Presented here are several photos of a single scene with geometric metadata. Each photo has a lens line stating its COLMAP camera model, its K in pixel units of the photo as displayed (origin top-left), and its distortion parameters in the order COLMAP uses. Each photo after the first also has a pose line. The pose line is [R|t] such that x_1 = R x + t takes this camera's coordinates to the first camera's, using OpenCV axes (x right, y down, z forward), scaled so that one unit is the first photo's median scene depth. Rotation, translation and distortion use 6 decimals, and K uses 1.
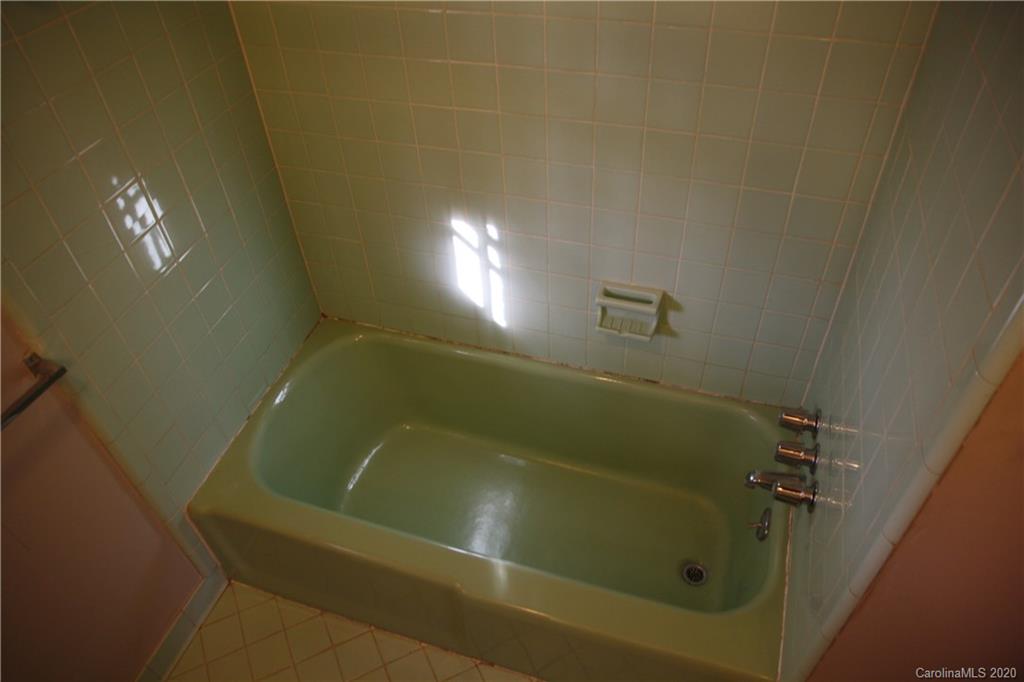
lens RADIAL K [[704.0, 0, 512.0], [0, 704.0, 341.0], [0, 0, 1]] dist [-0.087924, 0.001763]
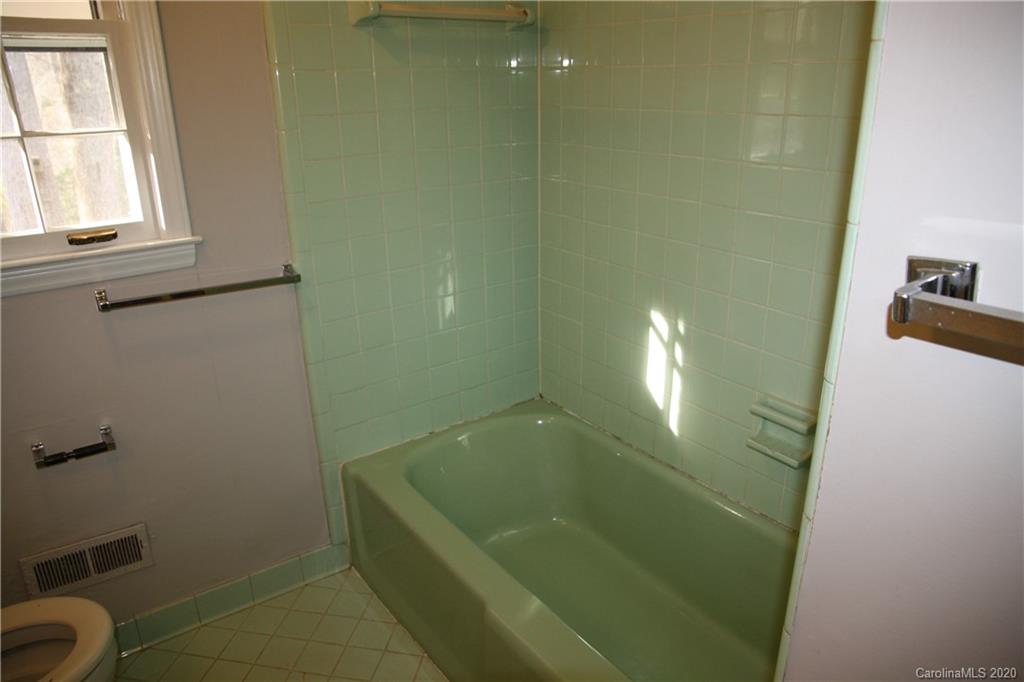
lens RADIAL K [[729.9, 0, 512.0], [0, 729.9, 341.0], [0, 0, 1]] dist [-0.048576, 0.004867]
pose [[0.811994, 0.233366, -0.534982, 0.340006], [-0.416364, 0.873942, -0.250731, 0.231339], [0.409032, 0.426340, 0.806801, 0.032832]]
